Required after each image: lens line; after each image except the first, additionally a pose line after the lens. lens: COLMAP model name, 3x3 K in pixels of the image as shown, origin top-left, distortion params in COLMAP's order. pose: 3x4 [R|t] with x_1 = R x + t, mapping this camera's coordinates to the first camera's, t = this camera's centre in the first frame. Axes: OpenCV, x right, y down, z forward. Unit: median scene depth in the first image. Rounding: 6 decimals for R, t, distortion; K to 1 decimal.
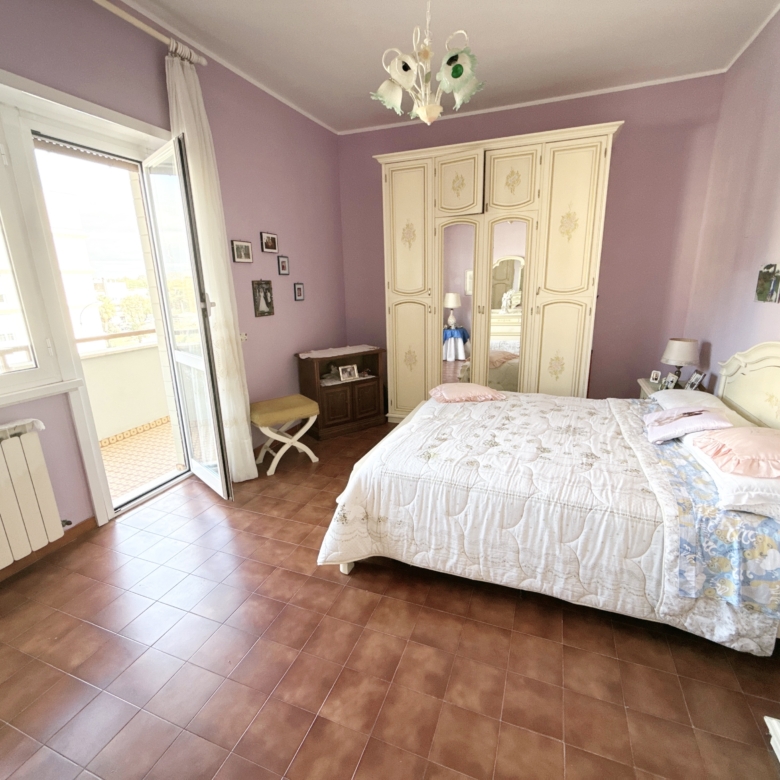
lens RADIAL K [[413.2, 0, 390.0], [0, 413.2, 390.0], [0, 0, 1]] dist [-0.000740, 0.000687]
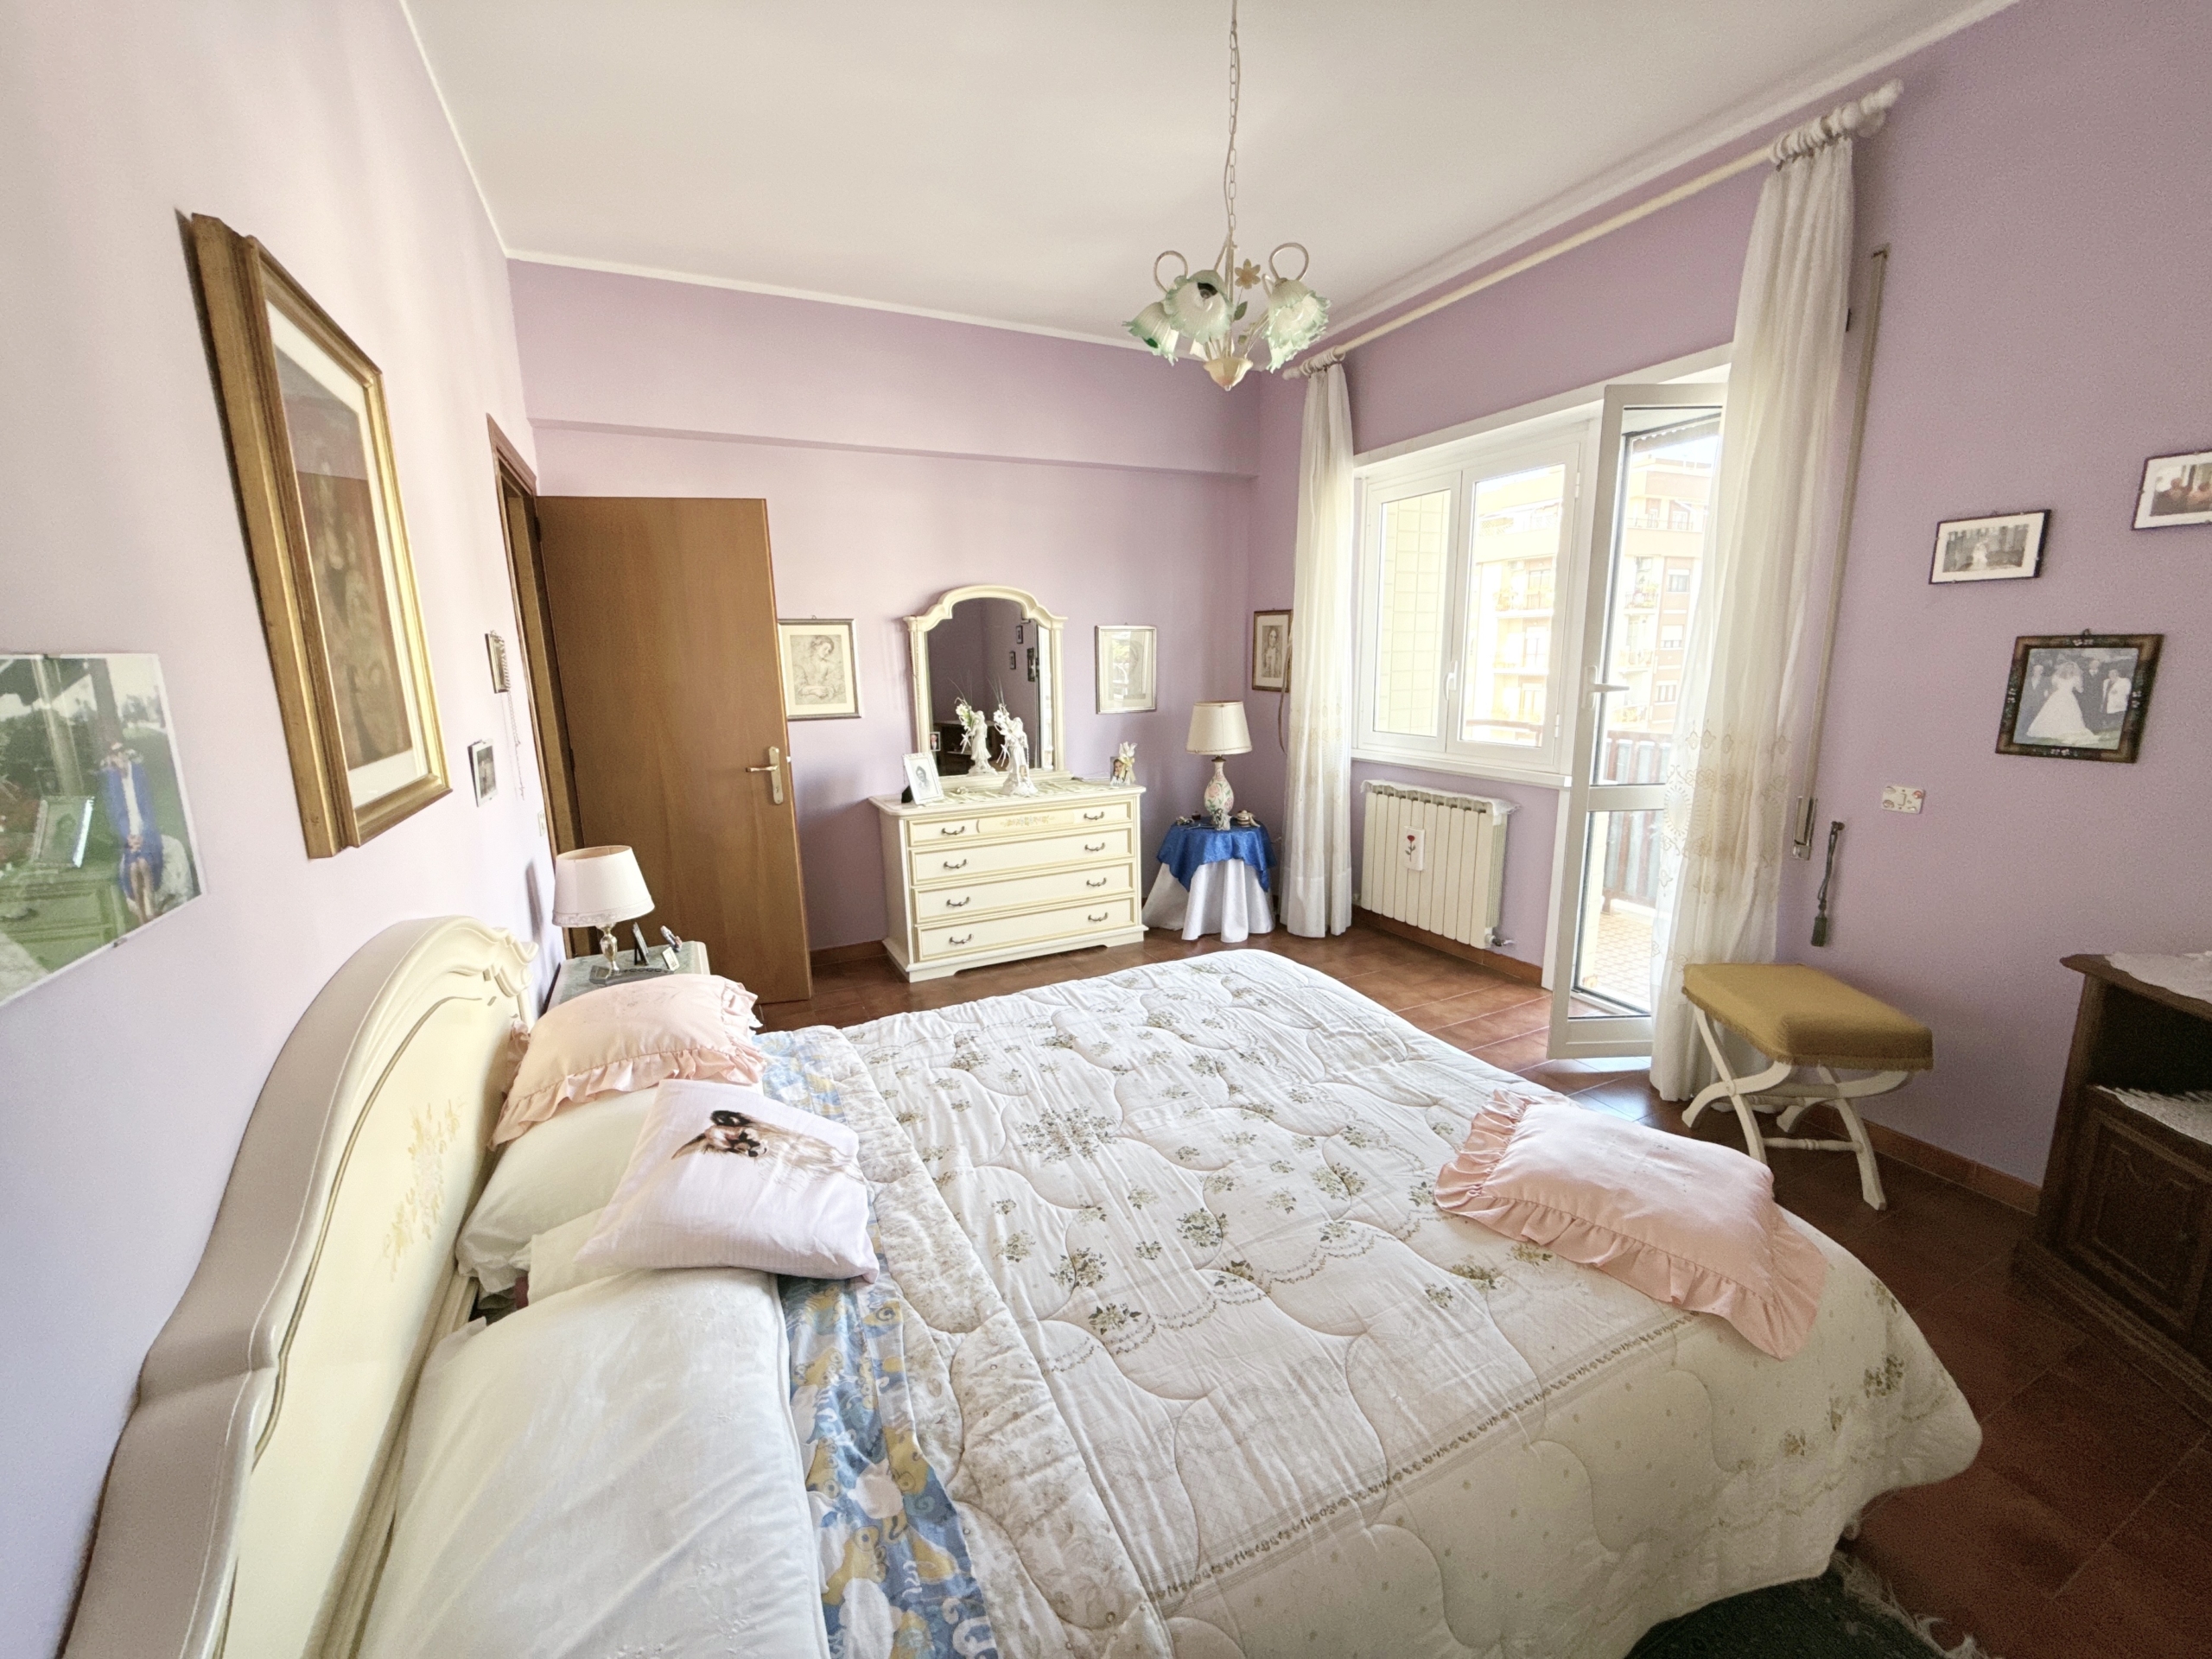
lens RADIAL K [[879.5, 0, 1106.0], [0, 879.5, 829.5], [0, 0, 1]] dist [0.000520, 0.000117]
pose [[-0.677785, 0.180523, -0.712754, 0.819705], [-0.156948, 0.911526, 0.380115, -0.367289], [0.718313, 0.369502, -0.589486, 1.266749]]
